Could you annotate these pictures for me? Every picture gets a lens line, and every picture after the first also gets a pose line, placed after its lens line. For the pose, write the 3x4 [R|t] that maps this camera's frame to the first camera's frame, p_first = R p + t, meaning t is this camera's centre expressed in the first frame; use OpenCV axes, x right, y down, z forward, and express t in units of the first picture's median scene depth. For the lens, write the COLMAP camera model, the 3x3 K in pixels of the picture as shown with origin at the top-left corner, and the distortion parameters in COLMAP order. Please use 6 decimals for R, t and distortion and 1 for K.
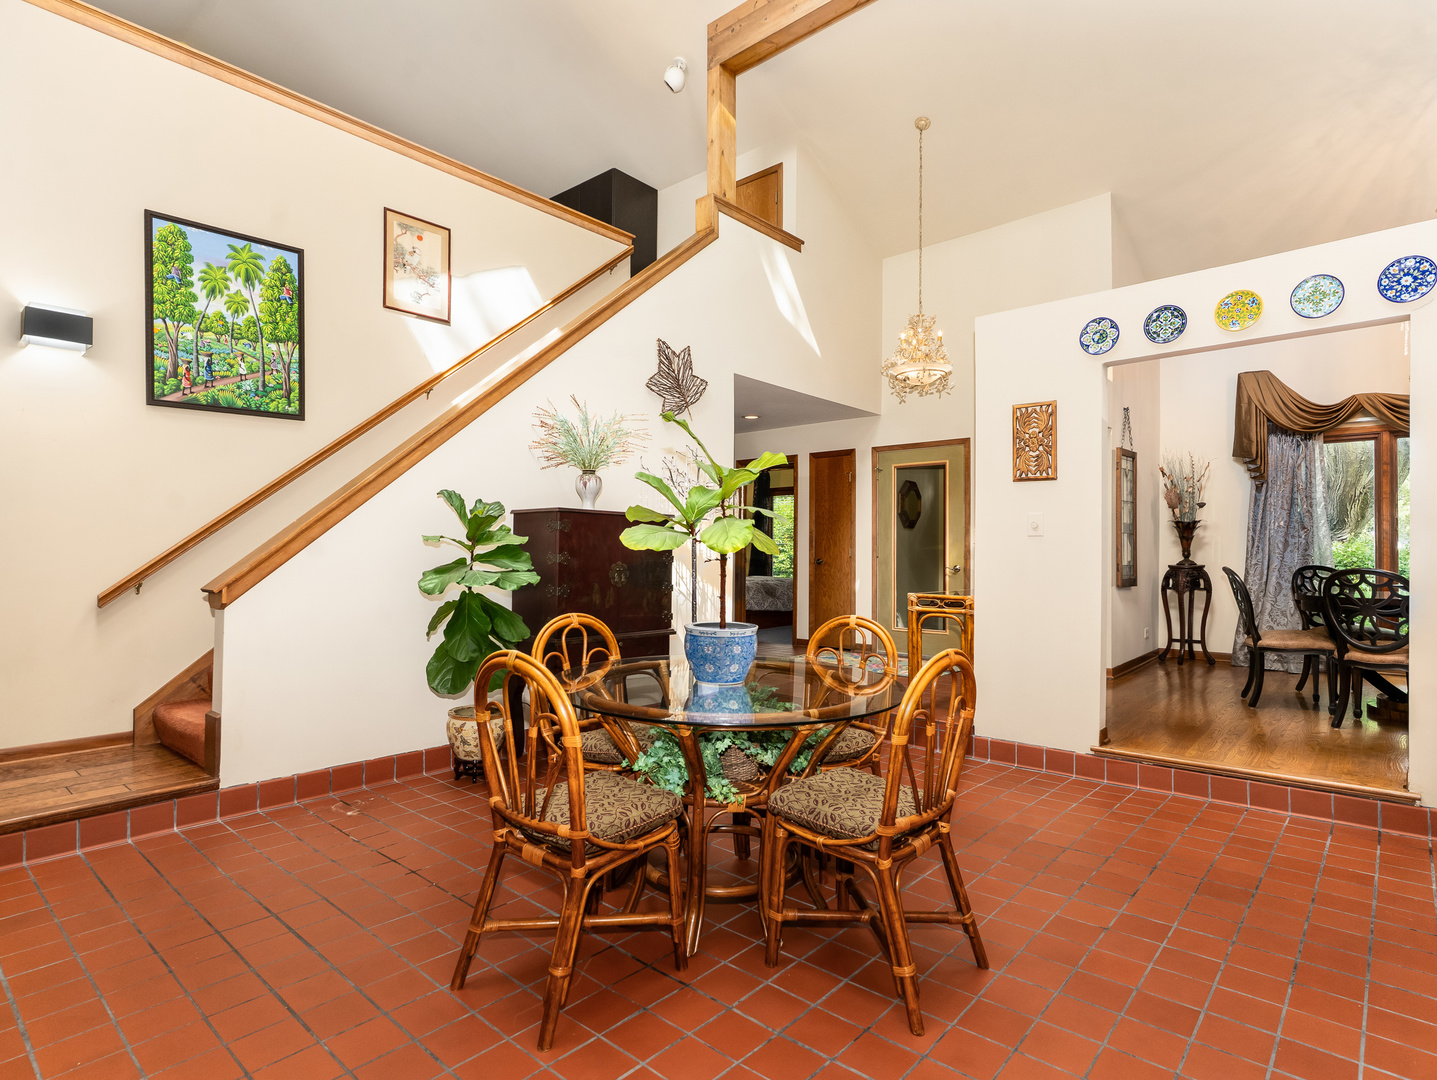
lens RADIAL K [[766.7, 0, 717.0], [0, 766.7, 554.5], [0, 0, 1]] dist [-0.000659, 0.002035]
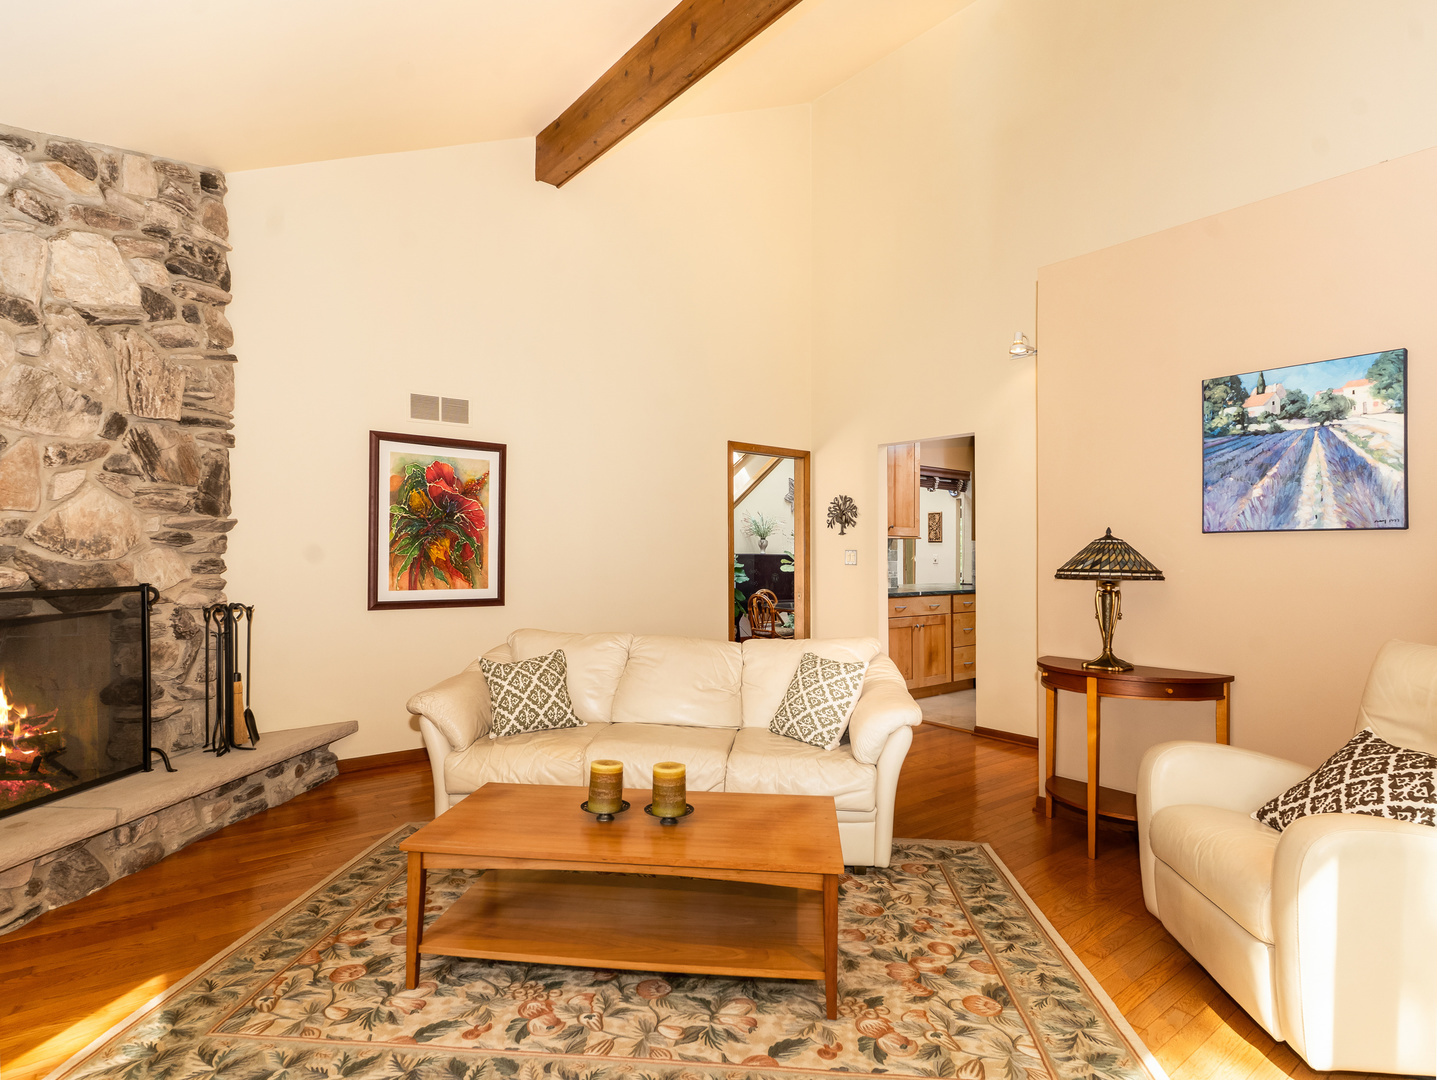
lens RADIAL K [[766.7, 0, 717.0], [0, 766.7, 554.5], [0, 0, 1]] dist [-0.000659, 0.002035]
pose [[0.986492, -0.002087, -0.163797, 0.089629], [0.001498, 0.999992, -0.003718, -0.036257], [0.163803, 0.003423, 0.986487, -1.348924]]
